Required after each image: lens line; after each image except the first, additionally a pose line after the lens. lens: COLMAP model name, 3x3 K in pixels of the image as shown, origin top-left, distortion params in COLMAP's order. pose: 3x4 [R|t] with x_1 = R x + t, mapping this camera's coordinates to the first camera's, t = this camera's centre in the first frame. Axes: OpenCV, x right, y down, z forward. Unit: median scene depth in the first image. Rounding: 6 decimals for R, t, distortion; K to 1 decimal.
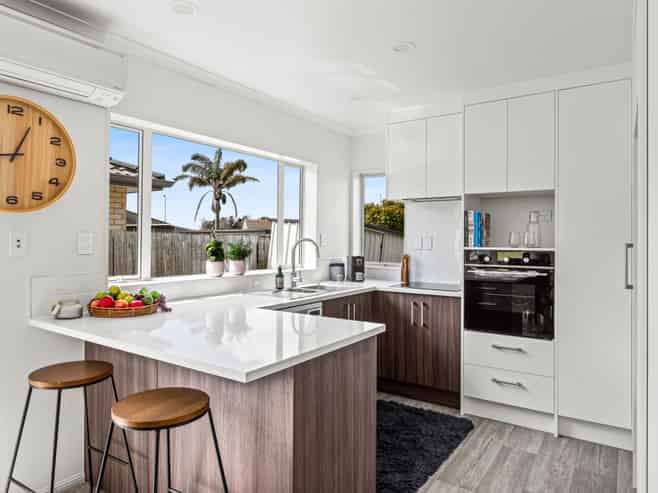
lens RADIAL K [[424.9, 0, 326.5], [0, 424.9, 241.2], [0, 0, 1]] dist [0.002748, 0.001282]
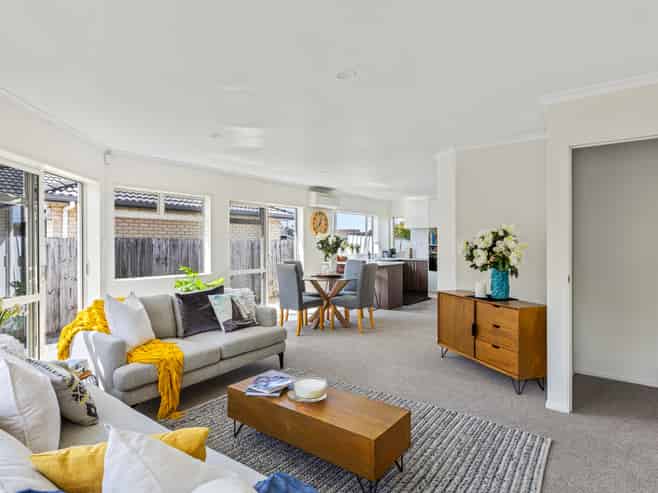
lens RADIAL K [[354.1, 0, 329.0], [0, 354.1, 246.5], [0, 0, 1]] dist [-0.000618, -0.000078]
pose [[0.998350, -0.010697, -0.056415, -0.264841], [0.011100, 0.999915, 0.006833, 0.003761], [0.056337, -0.007448, 0.998384, -1.645991]]
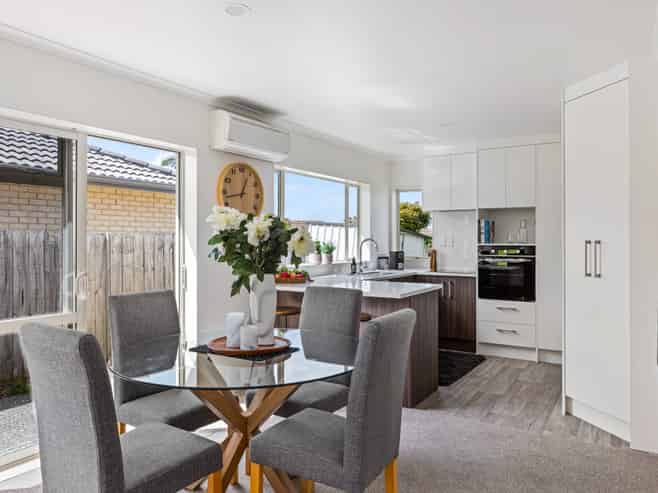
lens RADIAL K [[468.6, 0, 329.0], [0, 468.6, 246.5], [0, 0, 1]] dist [-0.004404, -0.001414]
pose [[0.999023, -0.007679, 0.043527, -0.274771], [0.007194, 0.999910, 0.011283, 0.001346], [-0.043610, -0.010958, 0.998989, -0.631492]]
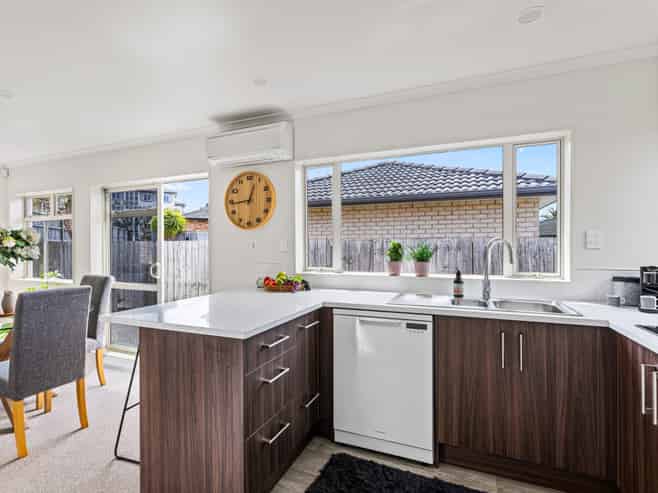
lens RADIAL K [[332.2, 0, 329.0], [0, 332.2, 246.5], [0, 0, 1]] dist [-0.002270, -0.000233]
pose [[0.213402, -0.010916, -0.976904, 0.524704], [0.000845, 0.999939, -0.010989, 0.018012], [0.976964, 0.001519, 0.213398, 0.632173]]
